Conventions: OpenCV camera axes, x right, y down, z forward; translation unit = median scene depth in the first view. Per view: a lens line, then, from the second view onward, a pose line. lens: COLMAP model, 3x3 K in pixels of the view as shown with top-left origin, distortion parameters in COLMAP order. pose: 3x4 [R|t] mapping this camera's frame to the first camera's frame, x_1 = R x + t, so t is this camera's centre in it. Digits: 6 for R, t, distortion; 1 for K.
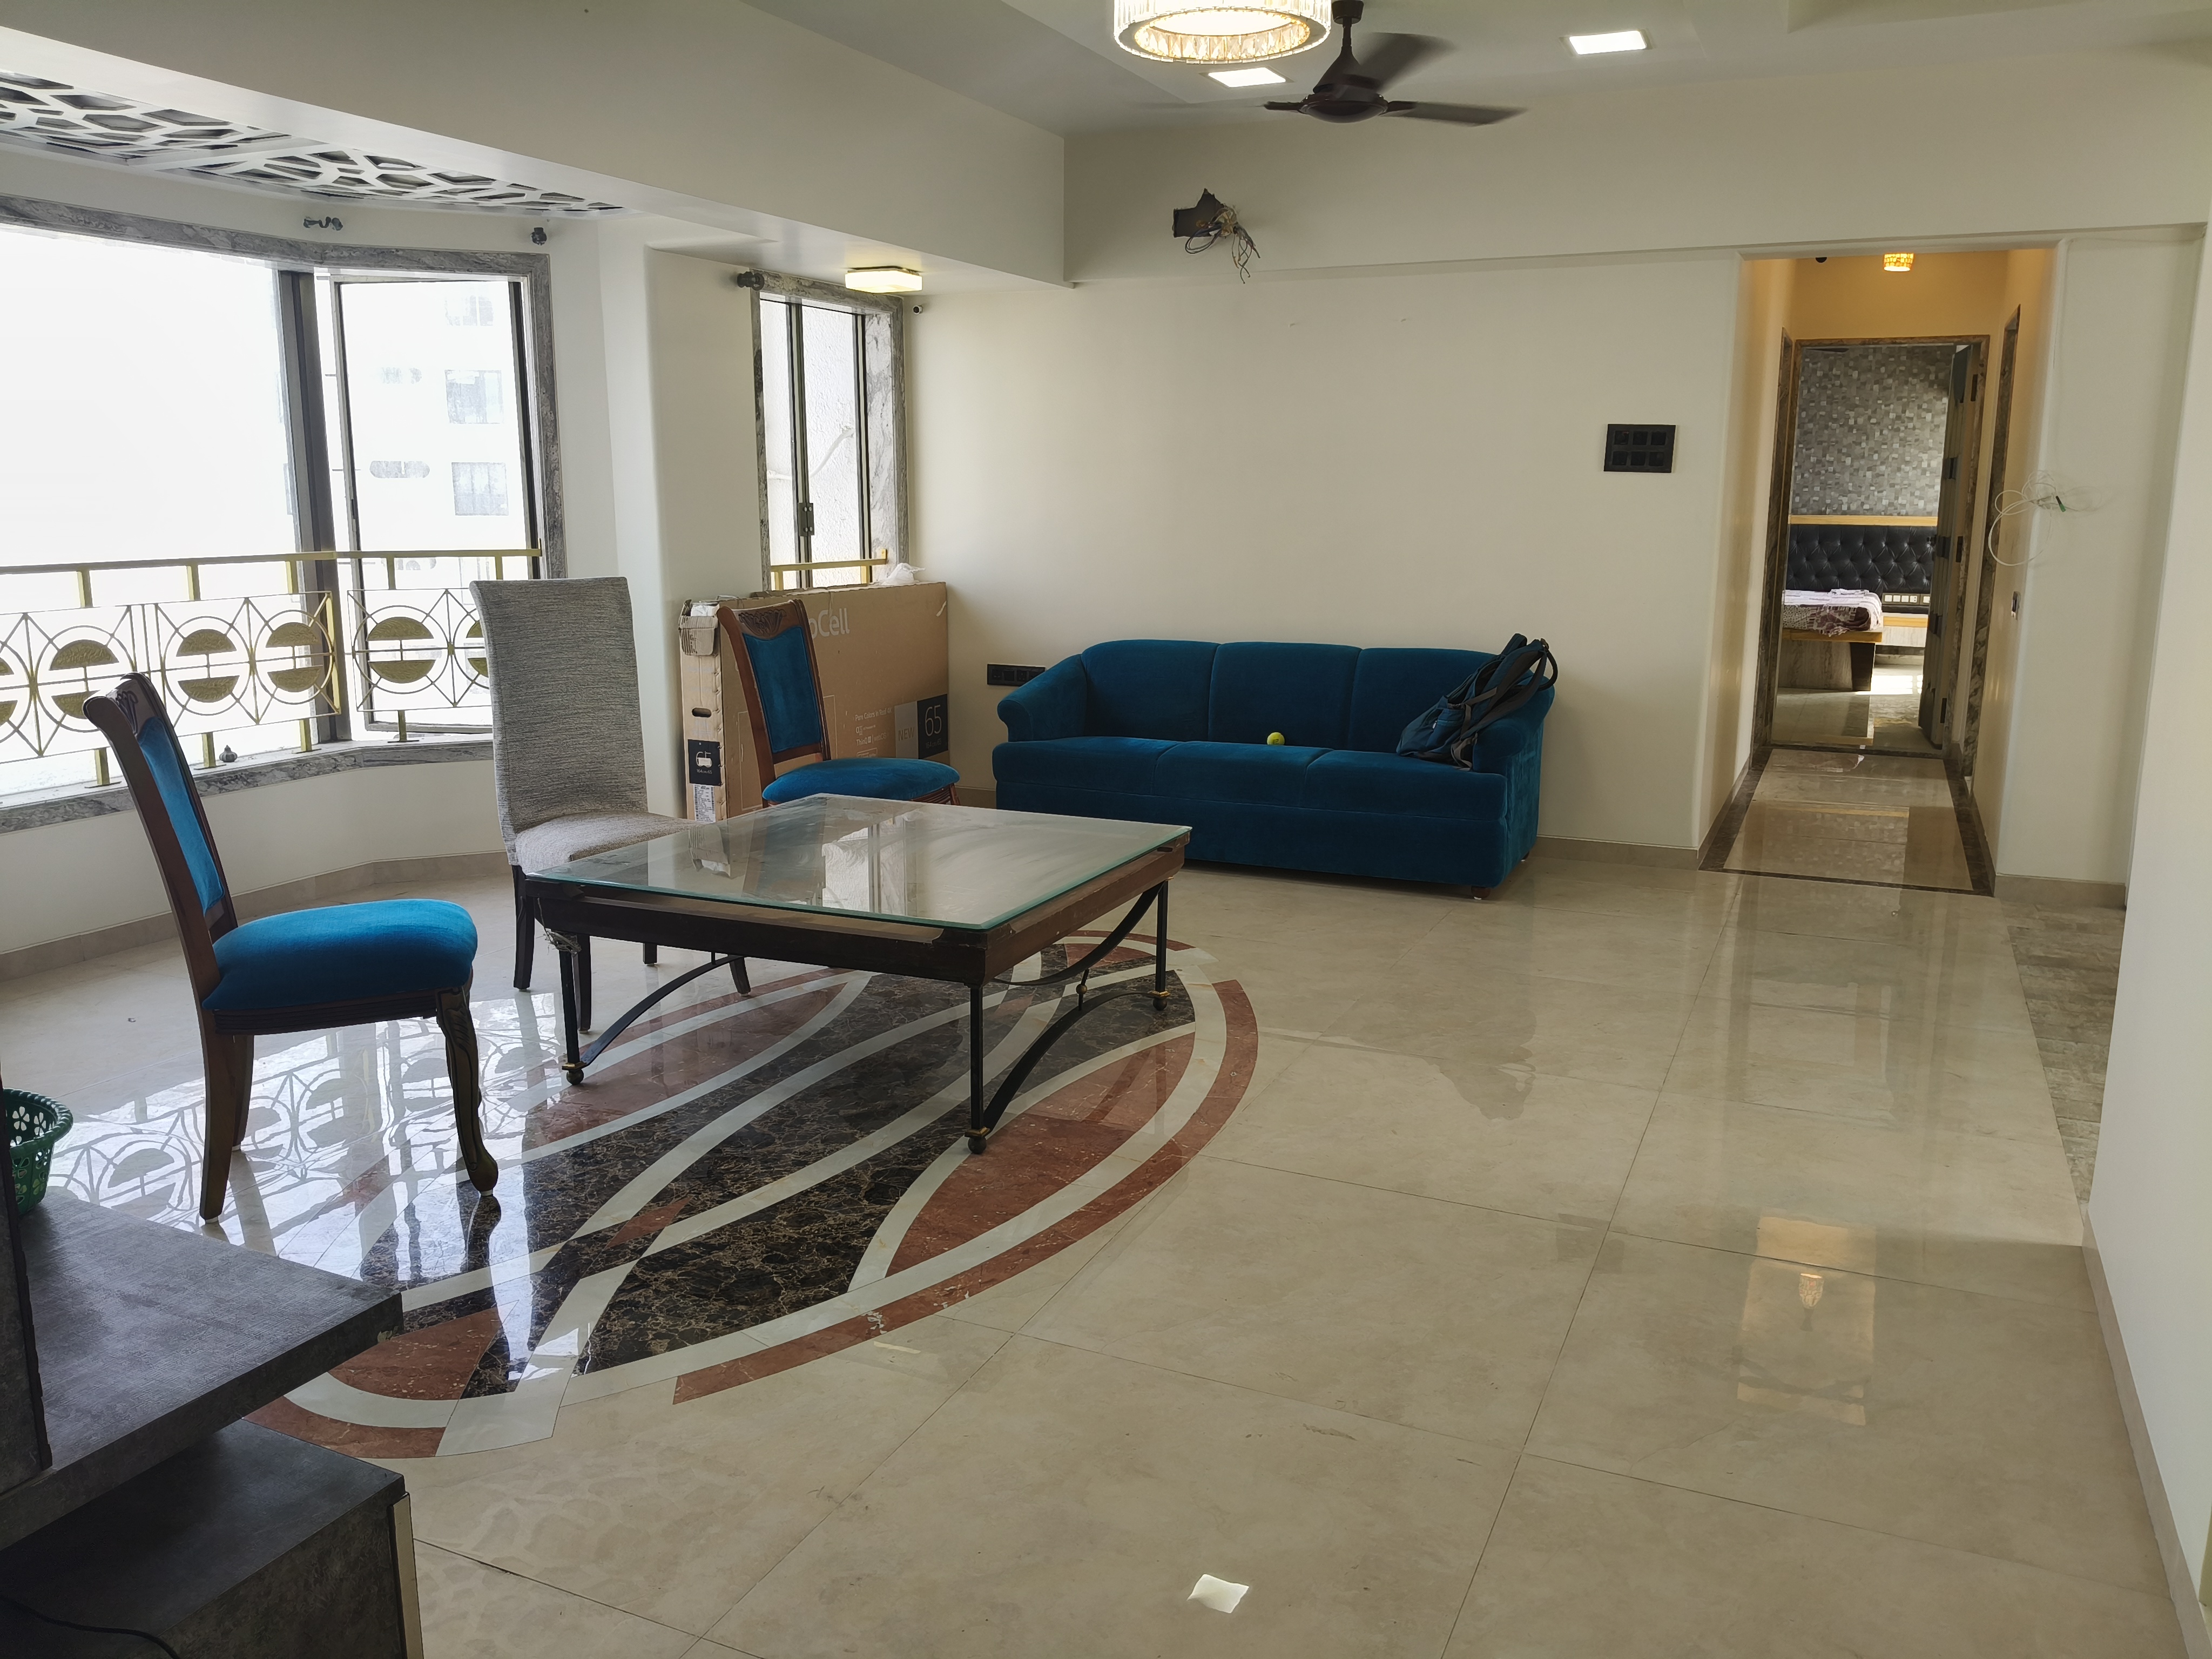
lens RADIAL K [[1704.4, 0, 1114.0], [0, 1704.4, 828.2], [0, 0, 1]] dist [-0.004575, -0.007444]
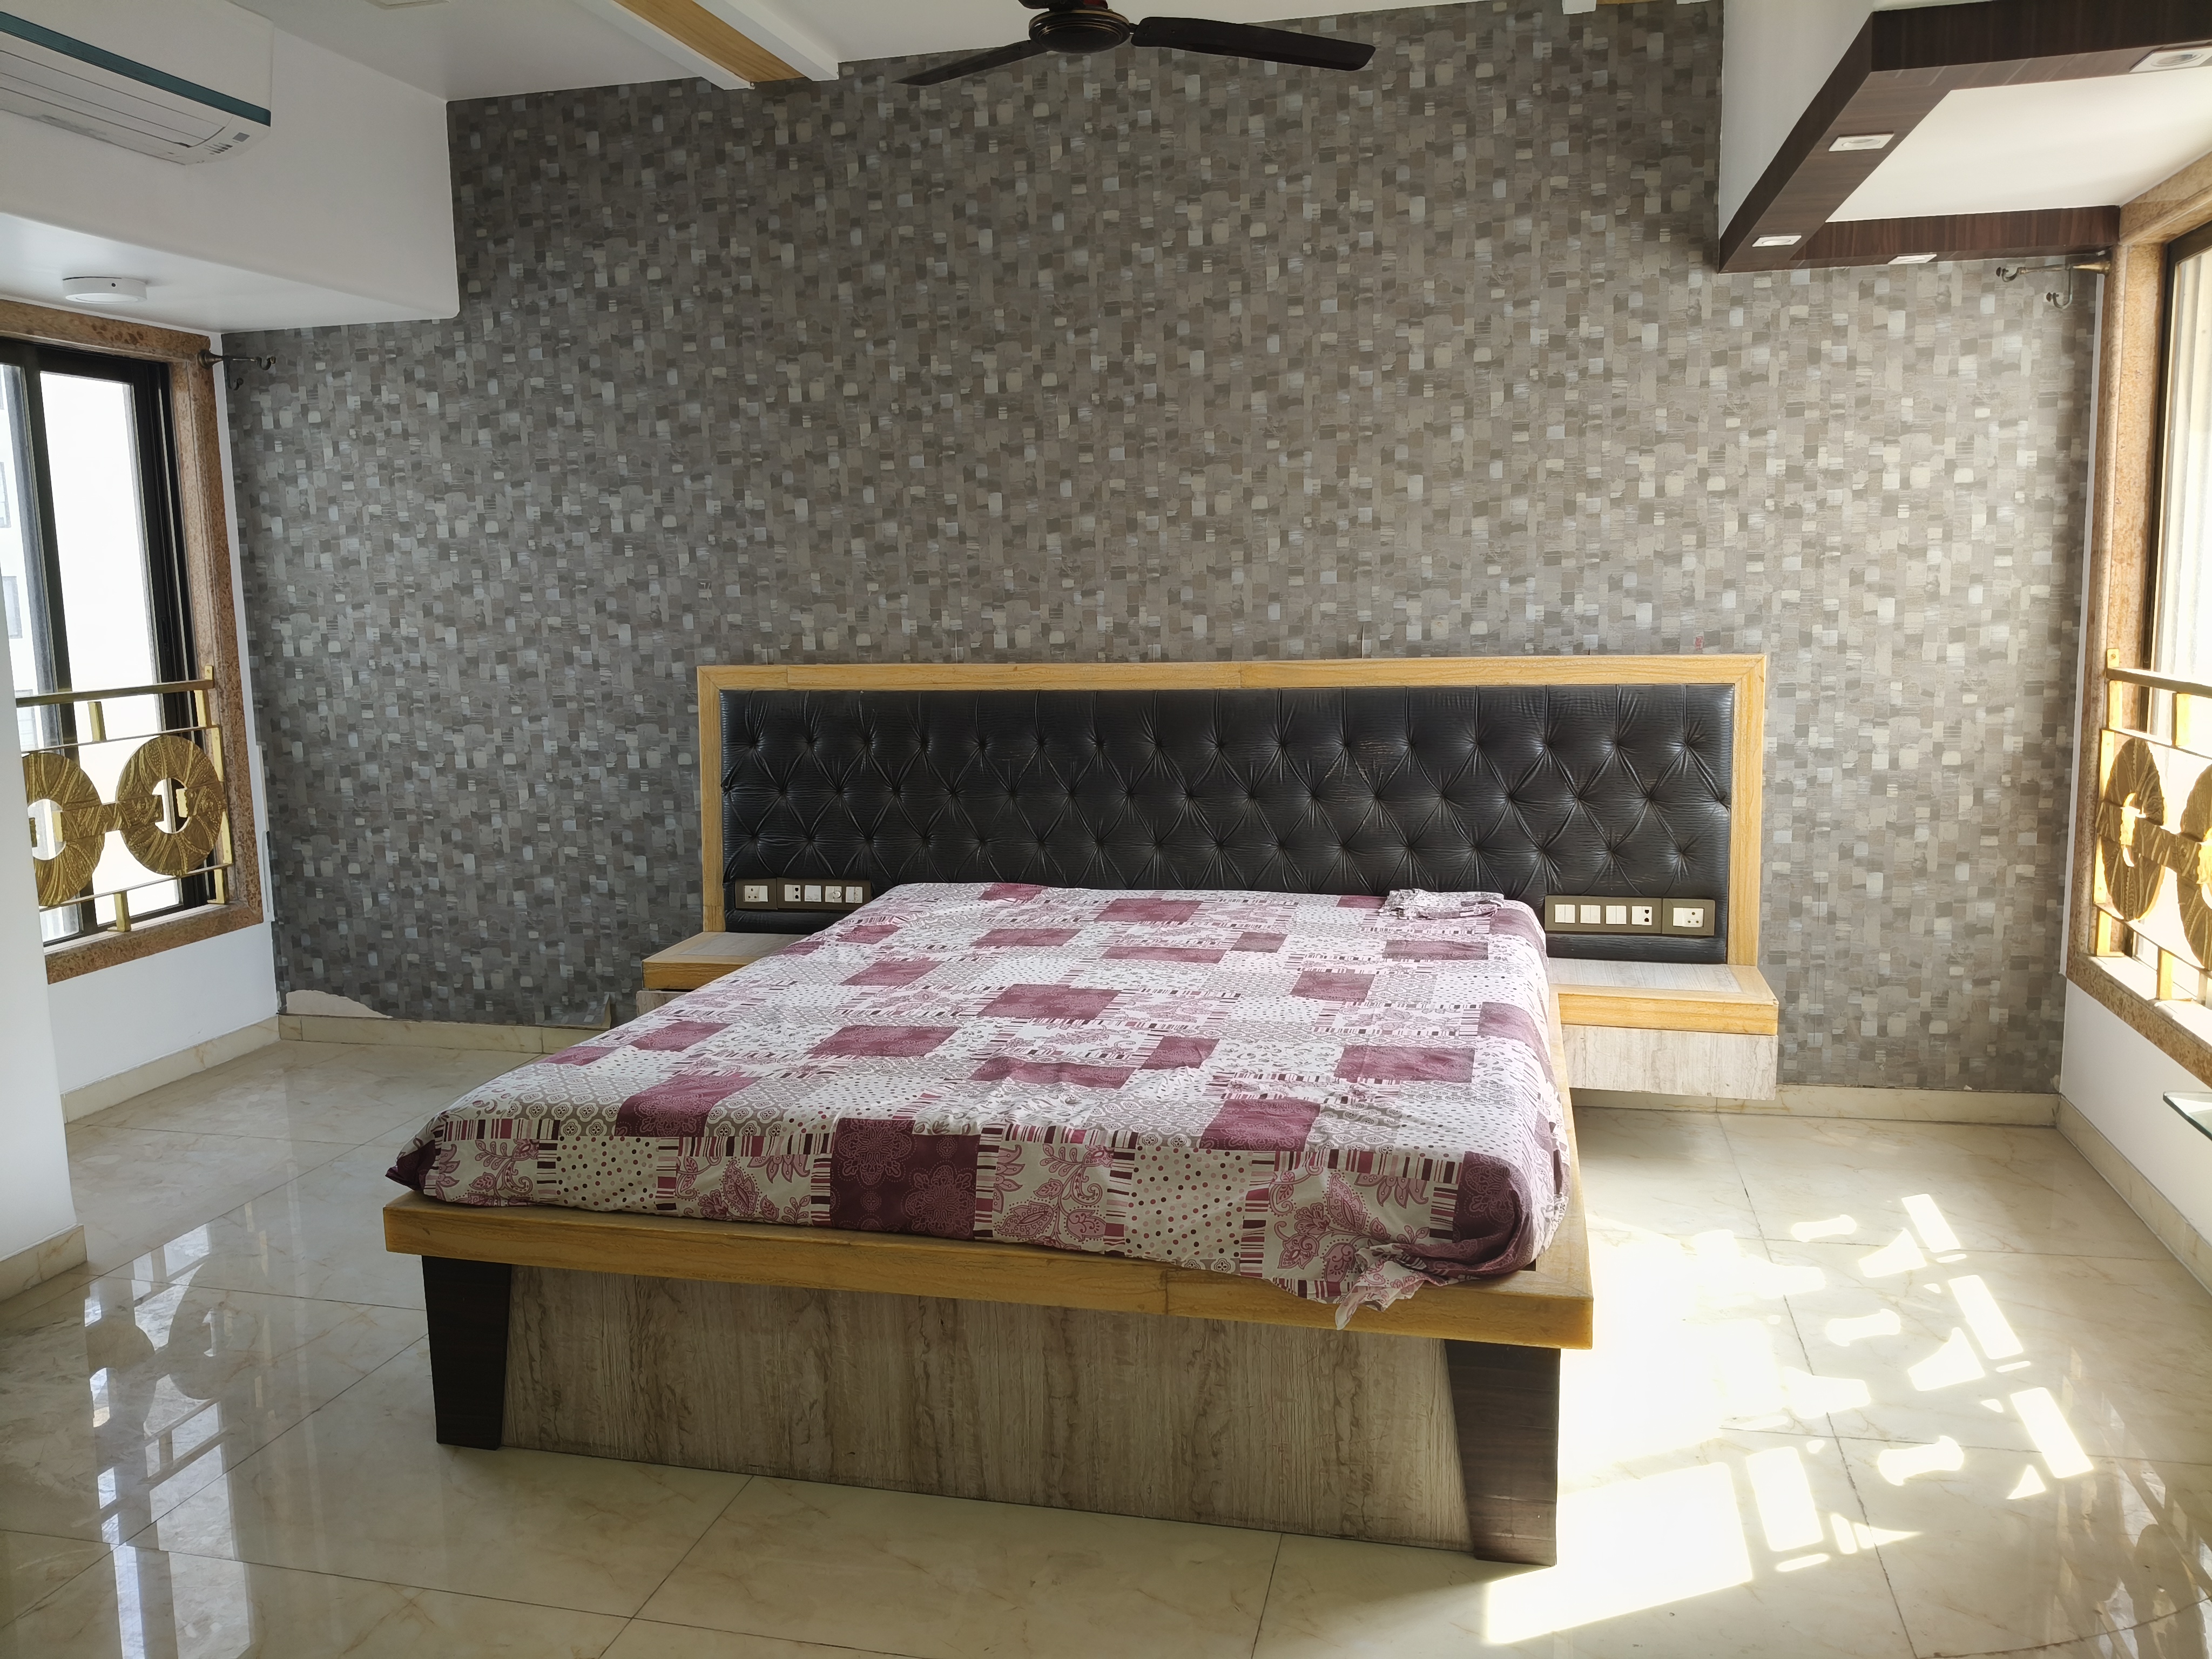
lens RADIAL K [[1704.4, 0, 1099.6], [0, 1704.4, 824.2], [0, 0, 1]] dist [-0.004575, -0.007444]
pose [[0.982638, -0.051869, 0.178137, 0.317009], [0.059742, 0.997447, -0.039113, -0.145533], [-0.175653, 0.049076, 0.983228, 0.708790]]
